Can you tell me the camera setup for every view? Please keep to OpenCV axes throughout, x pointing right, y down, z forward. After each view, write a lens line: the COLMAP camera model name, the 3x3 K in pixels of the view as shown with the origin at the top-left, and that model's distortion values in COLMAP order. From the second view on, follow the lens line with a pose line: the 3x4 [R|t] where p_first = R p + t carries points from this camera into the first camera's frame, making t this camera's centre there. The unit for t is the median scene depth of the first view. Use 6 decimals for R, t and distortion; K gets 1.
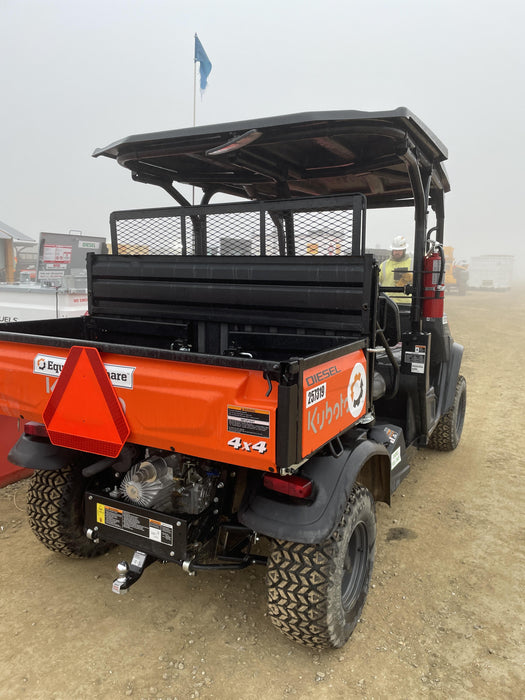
lens RADIAL K [[531.0, 0, 259.8], [0, 531.0, 349.8], [0, 0, 1]] dist [0.027796, -0.003111]
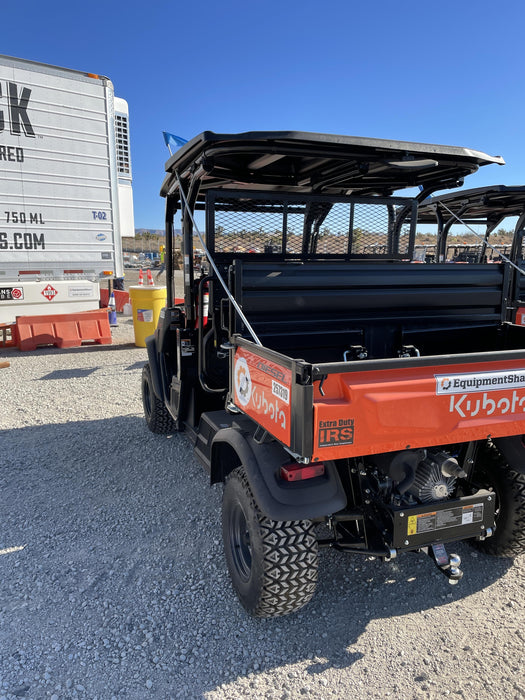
lens RADIAL K [[531.0, 0, 259.8], [0, 531.0, 349.8], [0, 0, 1]] dist [0.027796, -0.003111]
pose [[0.650326, -0.136760, 0.747244, -1.254303], [0.113918, 0.990095, 0.082064, -0.142276], [-0.751065, 0.031756, 0.659464, 0.572789]]
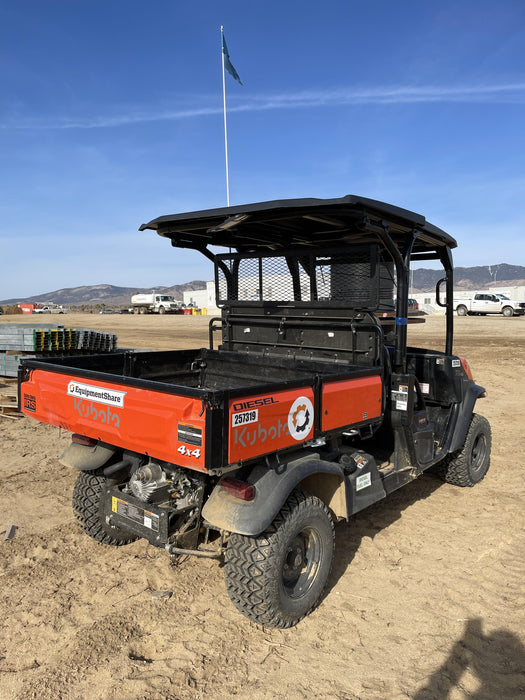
lens RADIAL K [[531.0, 0, 259.8], [0, 531.0, 349.8], [0, 0, 1]] dist [0.027796, -0.003111]
pose [[0.979792, 0.022835, -0.198710, 0.319245], [-0.035874, 0.997415, -0.062265, -0.003639], [0.196775, 0.068136, 0.978078, -0.248988]]
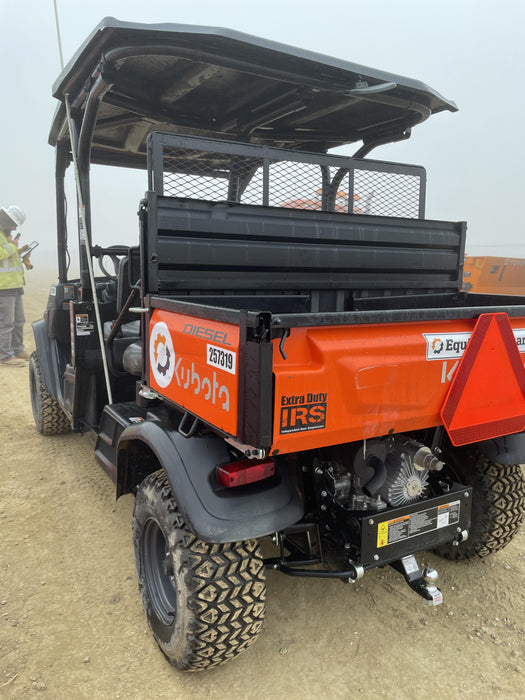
lens RADIAL K [[530.2, 0, 259.5], [0, 530.2, 350.8], [0, 0, 1]] dist [0.126800, -0.268805]
pose [[0.509479, -0.138069, 0.849334, -1.082590], [0.111055, 0.989339, 0.094211, -0.058938], [-0.853287, 0.046324, 0.519380, 0.771453]]
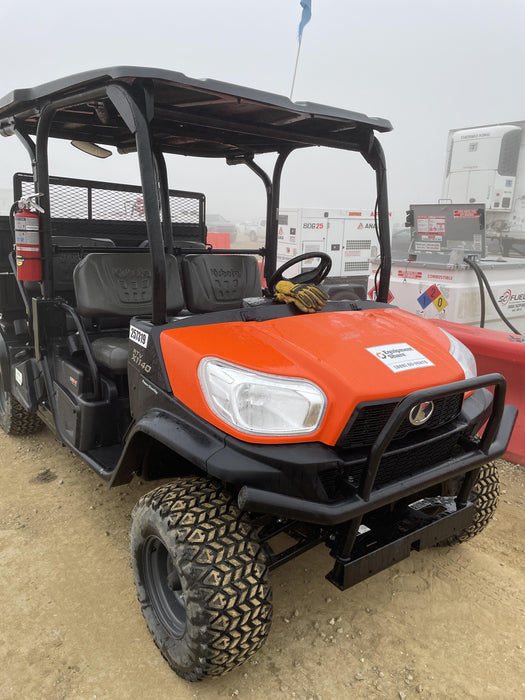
lens RADIAL K [[531.0, 0, 259.8], [0, 531.0, 349.8], [0, 0, 1]] dist [0.027796, -0.003111]
pose [[-0.416244, 0.187943, -0.889617, 1.411337], [-0.170604, 0.944884, 0.279443, -0.392153], [0.893104, 0.268088, -0.361239, 2.425514]]
